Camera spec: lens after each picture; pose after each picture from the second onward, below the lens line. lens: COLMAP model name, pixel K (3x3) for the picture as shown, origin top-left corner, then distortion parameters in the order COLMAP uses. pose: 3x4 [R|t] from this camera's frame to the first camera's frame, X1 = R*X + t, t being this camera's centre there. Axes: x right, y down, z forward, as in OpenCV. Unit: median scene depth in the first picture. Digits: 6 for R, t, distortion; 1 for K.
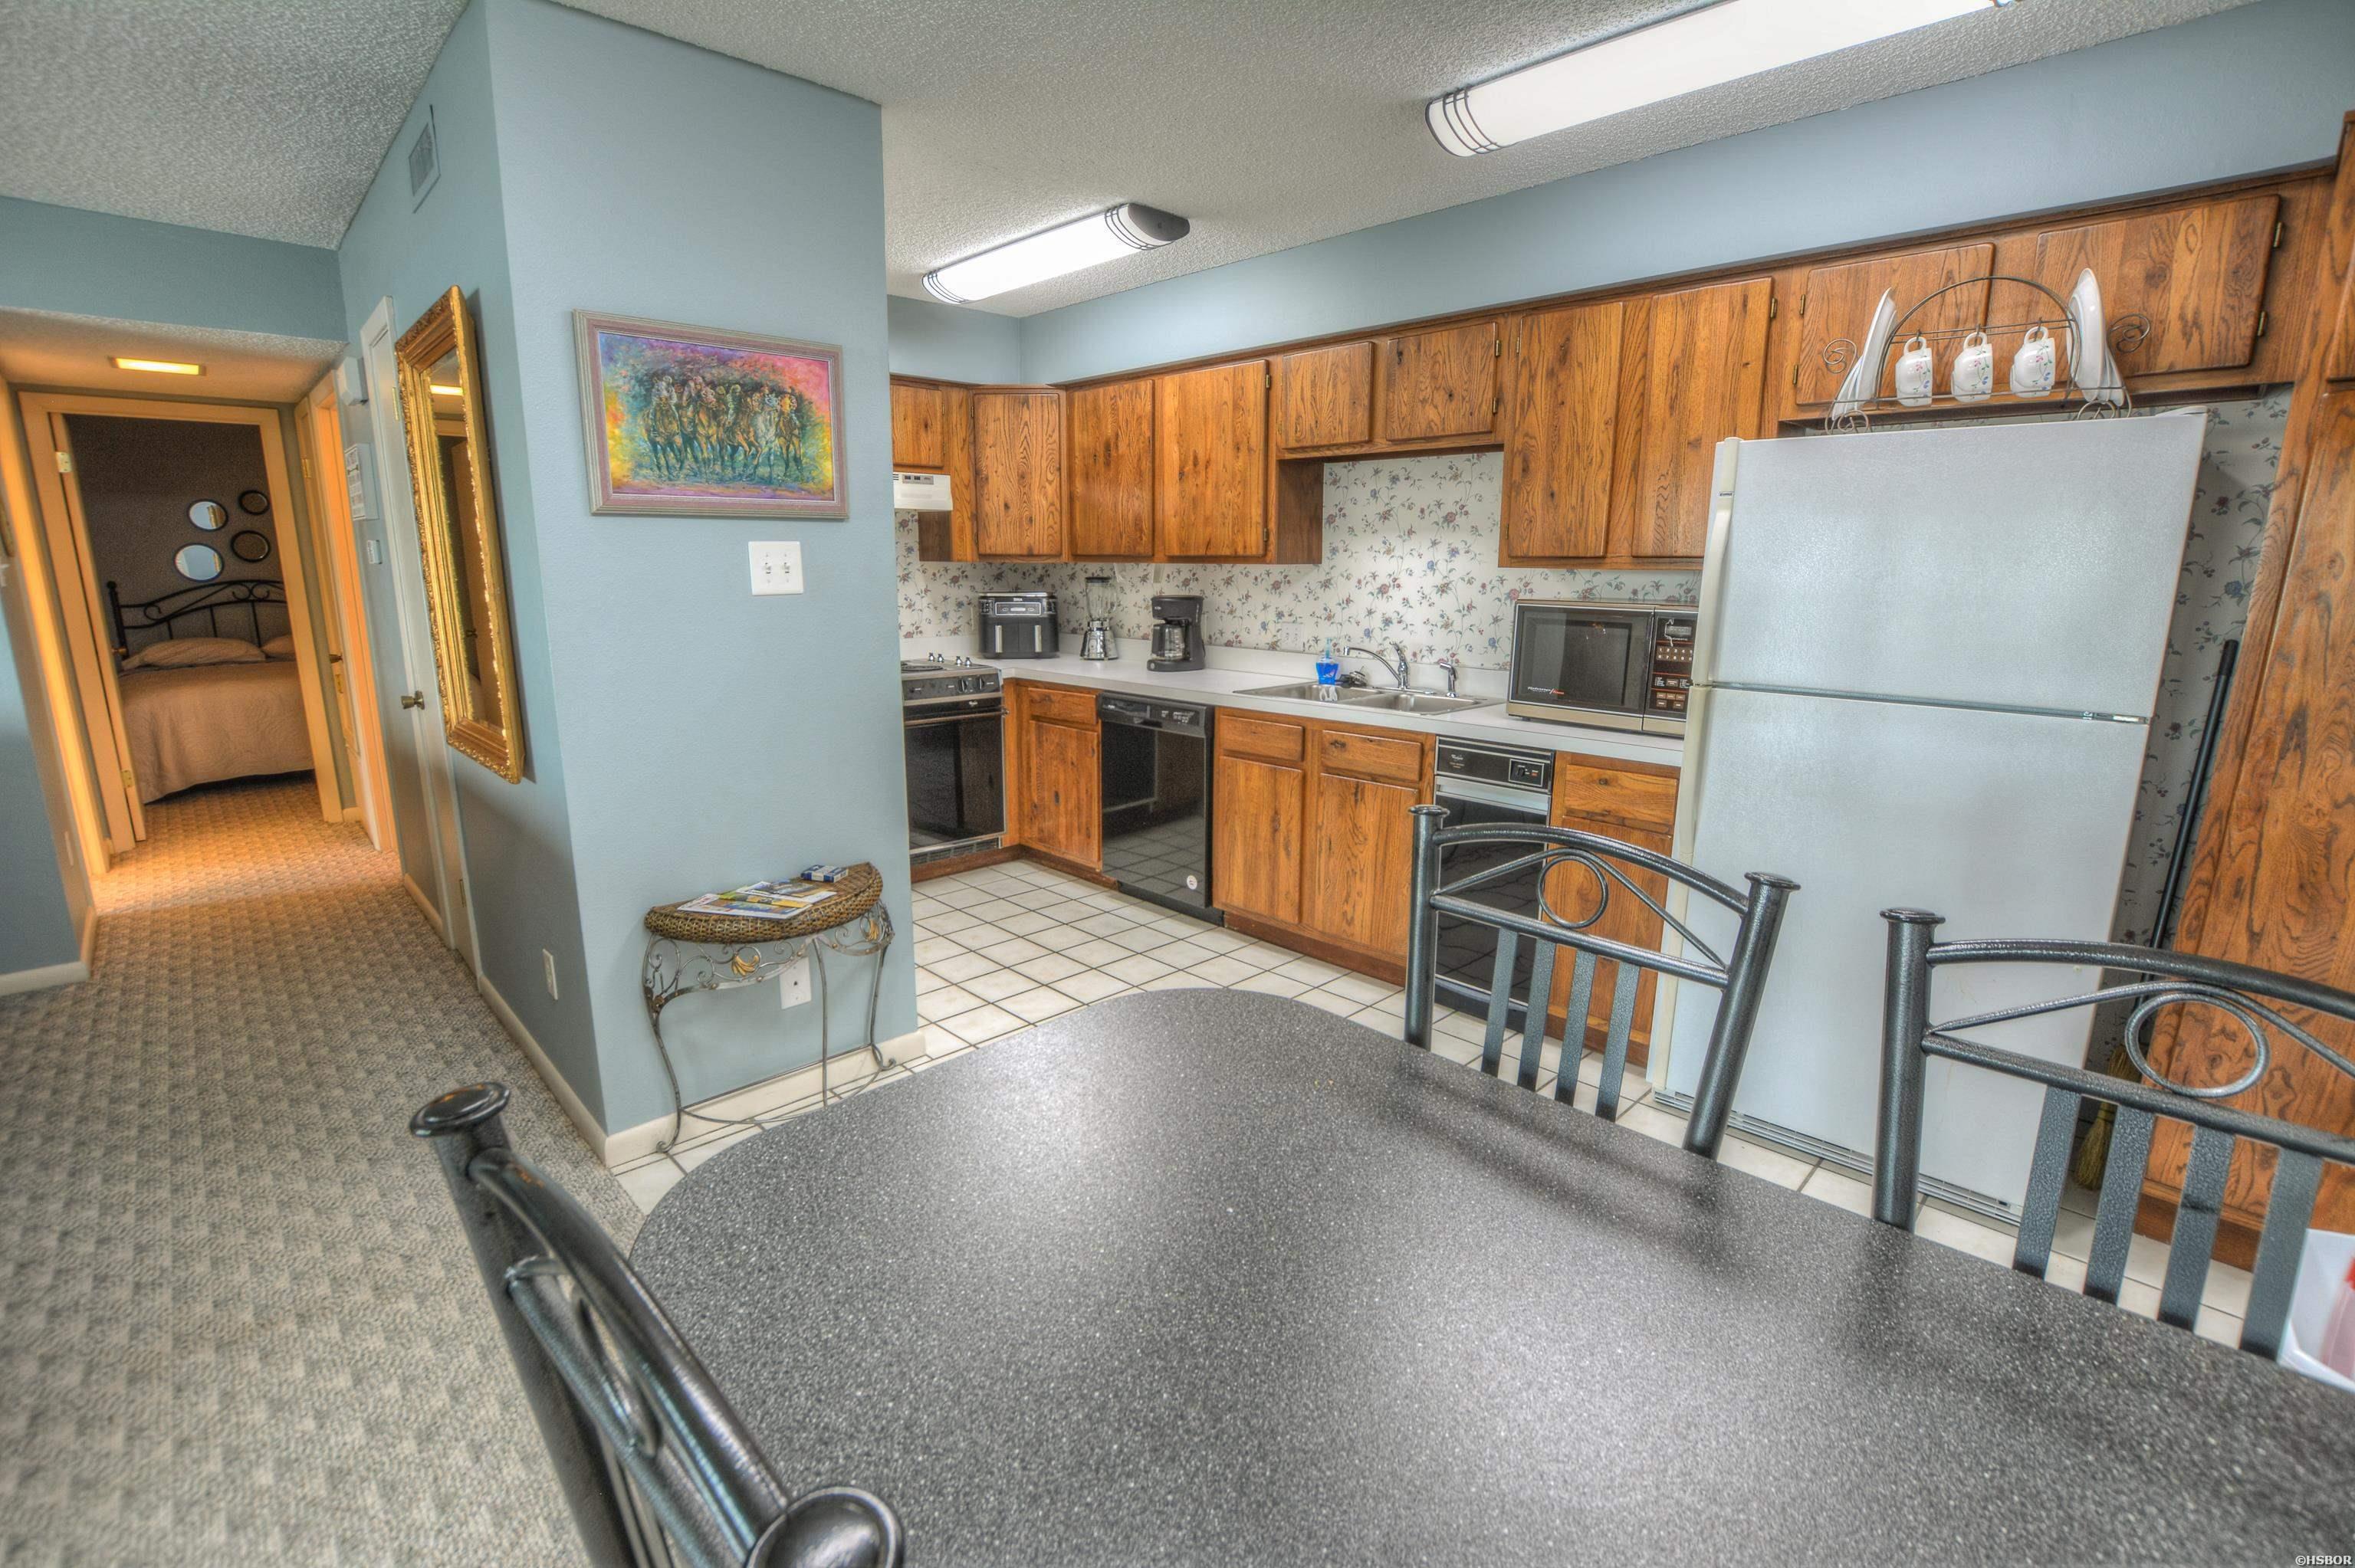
lens RADIAL K [[1038.3, 0, 1168.2], [0, 1038.3, 778.3], [0, 0, 1]] dist [-0.038292, 0.006329]
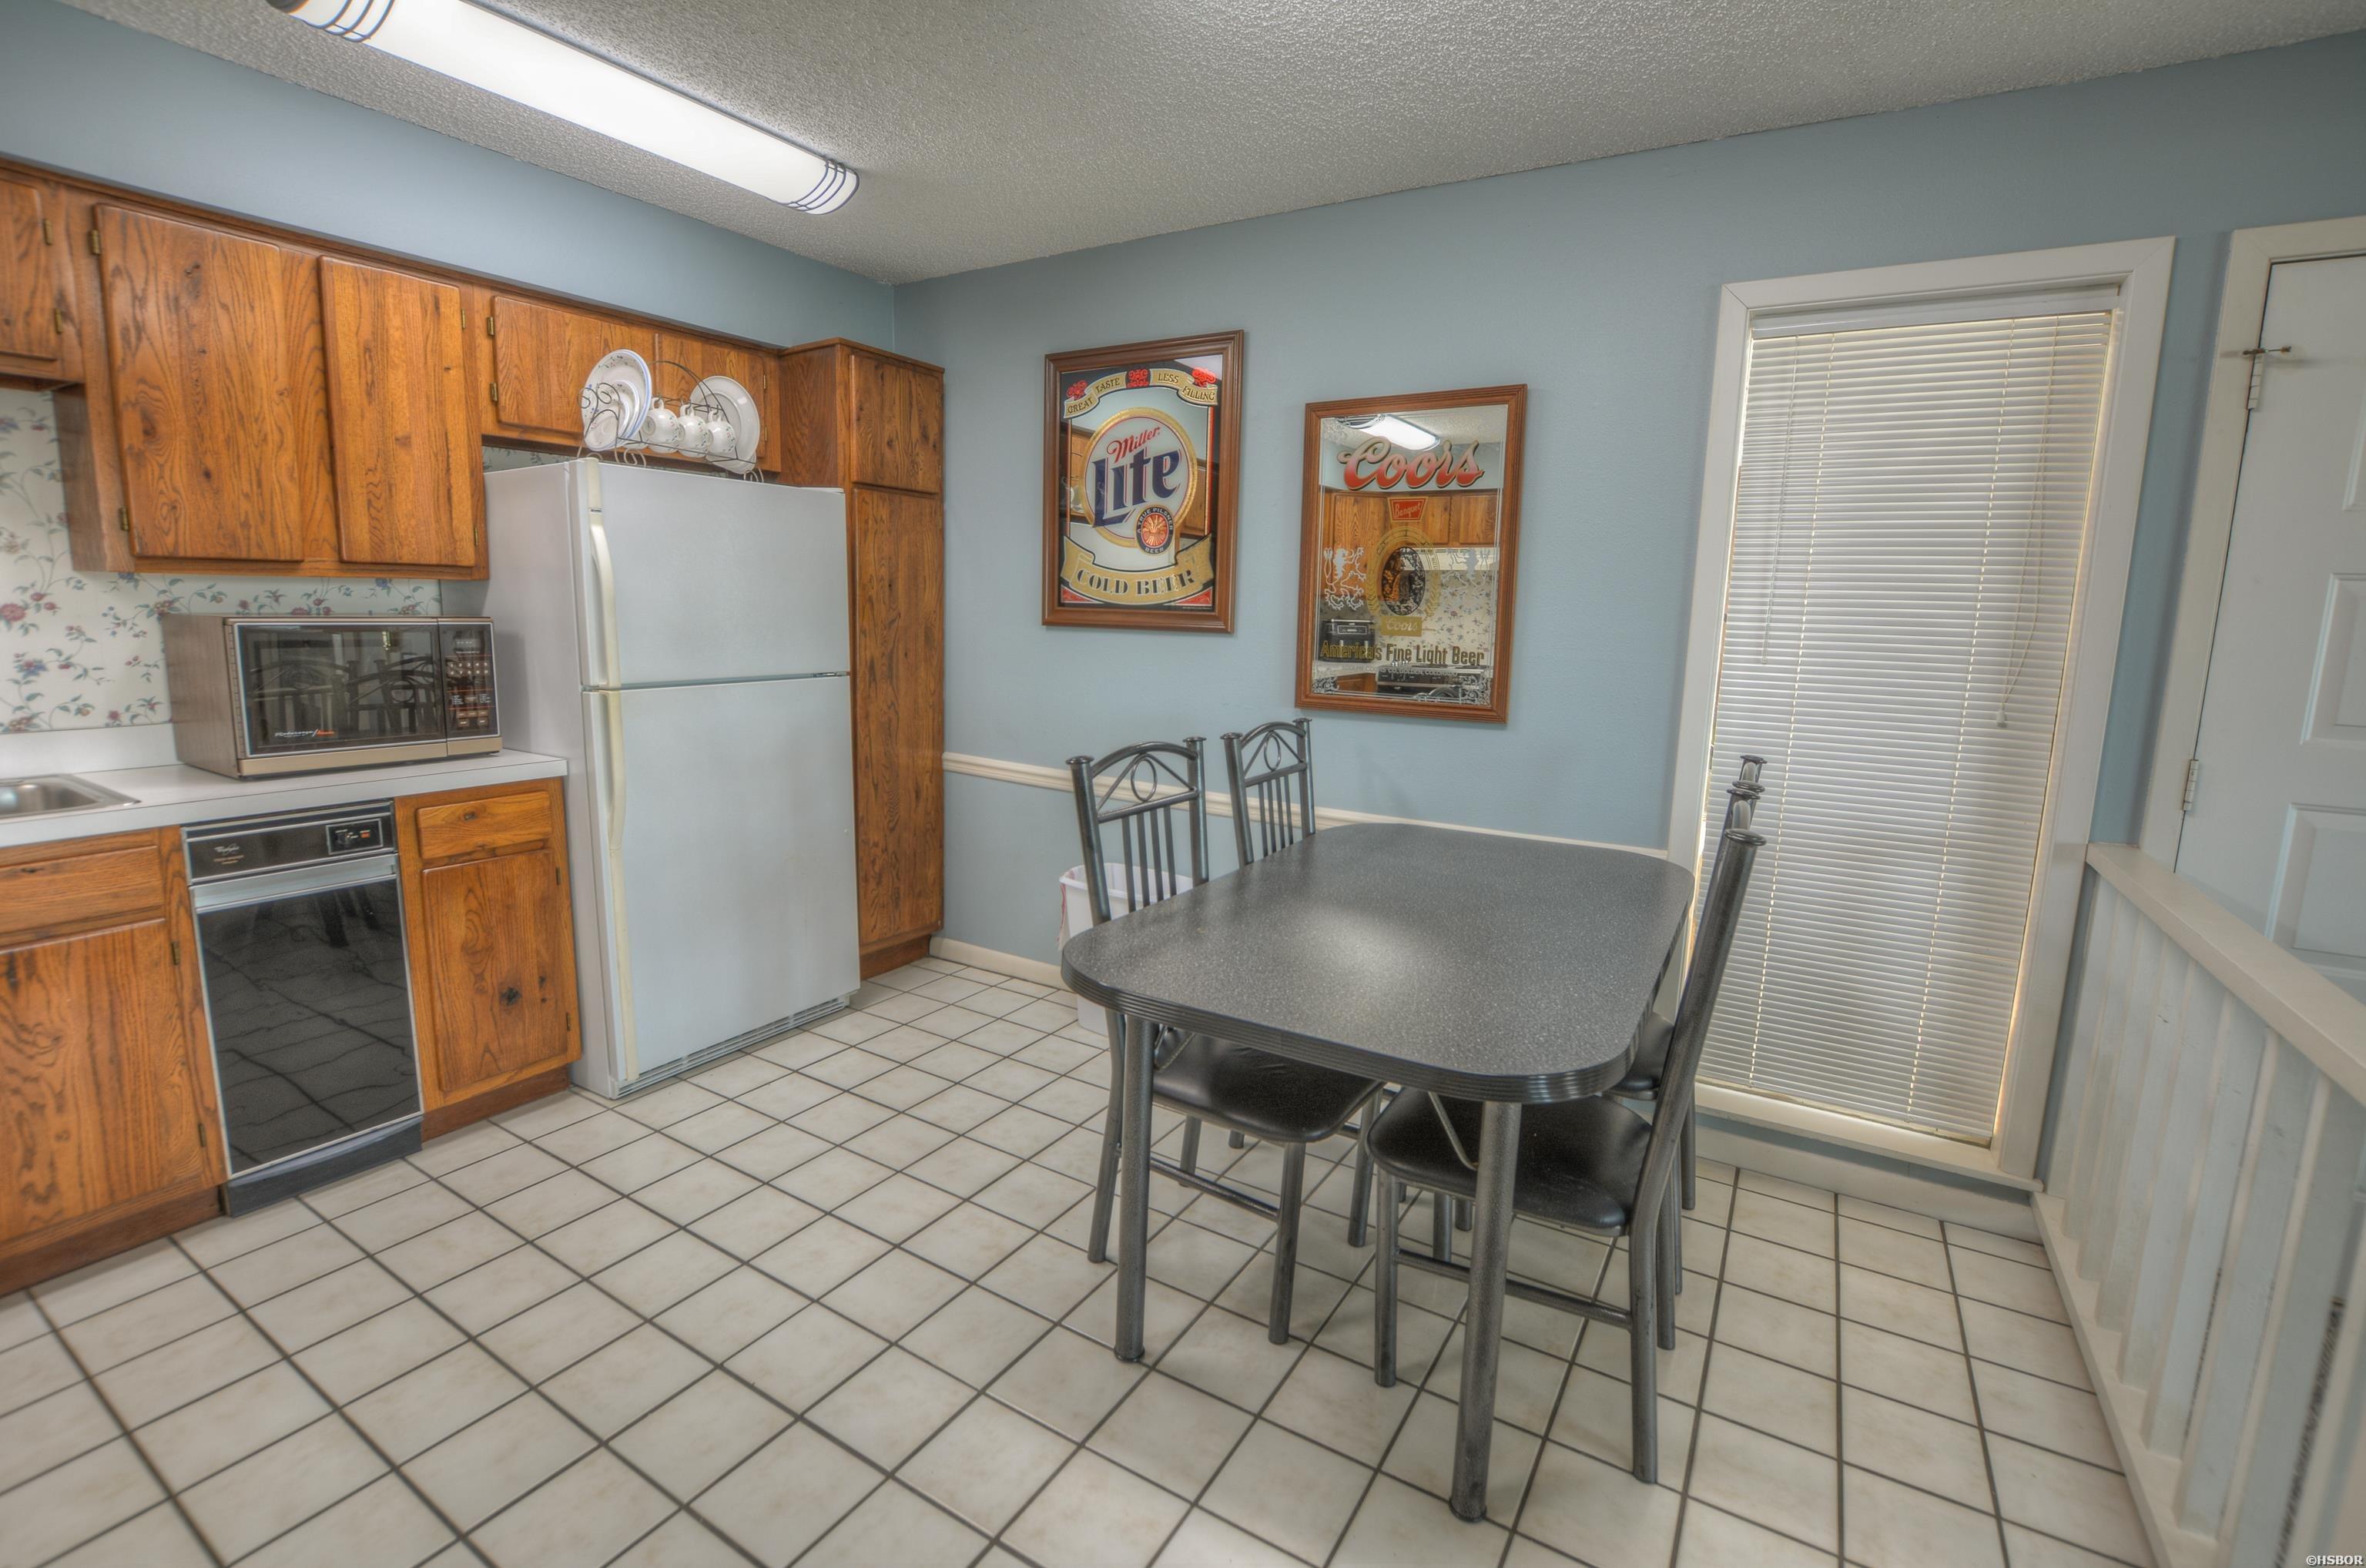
lens RADIAL K [[1043.3, 0, 1173.6], [0, 1043.3, 778.3], [0, 0, 1]] dist [-0.038292, 0.006329]
pose [[-0.252313, -0.170210, 0.952558, -0.456485], [0.171442, 0.960971, 0.217124, -0.092249], [-0.952337, 0.218091, -0.213284, 0.477361]]
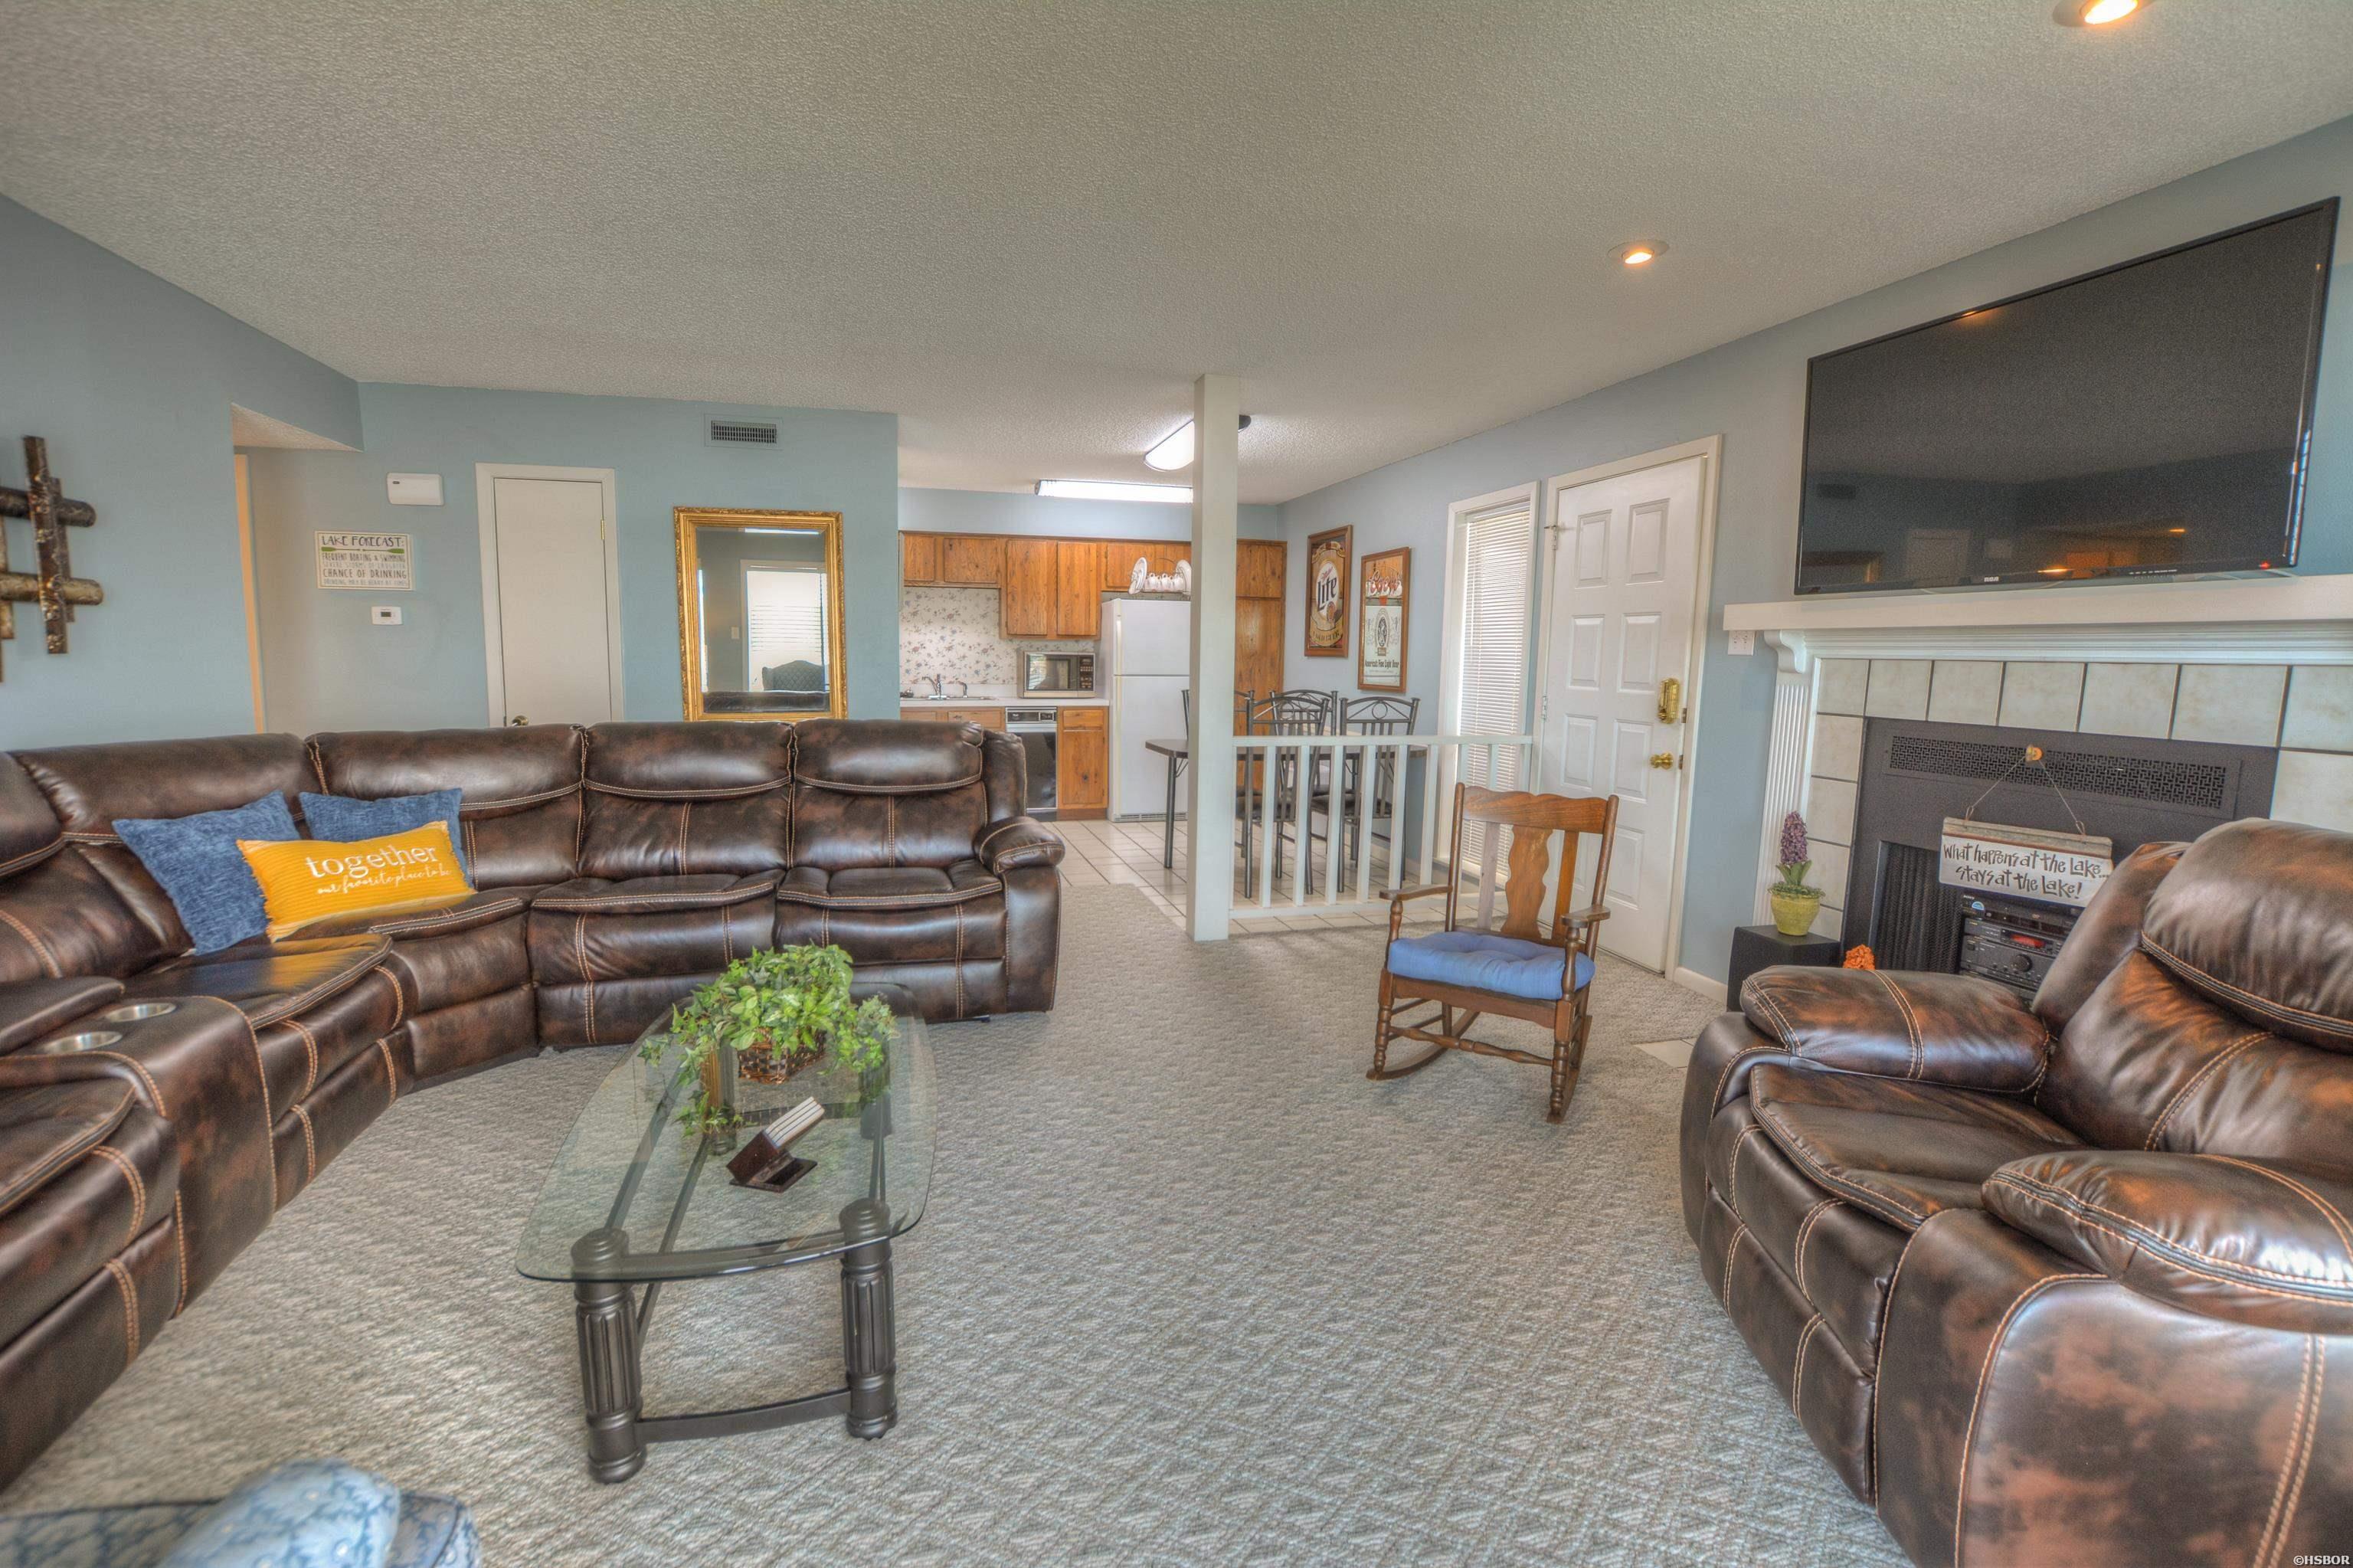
lens RADIAL K [[1037.6, 0, 1167.2], [0, 1037.6, 778.3], [0, 0, 1]] dist [-0.038292, 0.006329]
pose [[0.484541, -0.105517, 0.868381, -1.510612], [0.168950, 0.985296, 0.025452, 0.111747], [-0.858298, 0.134381, 0.495244, -0.449881]]
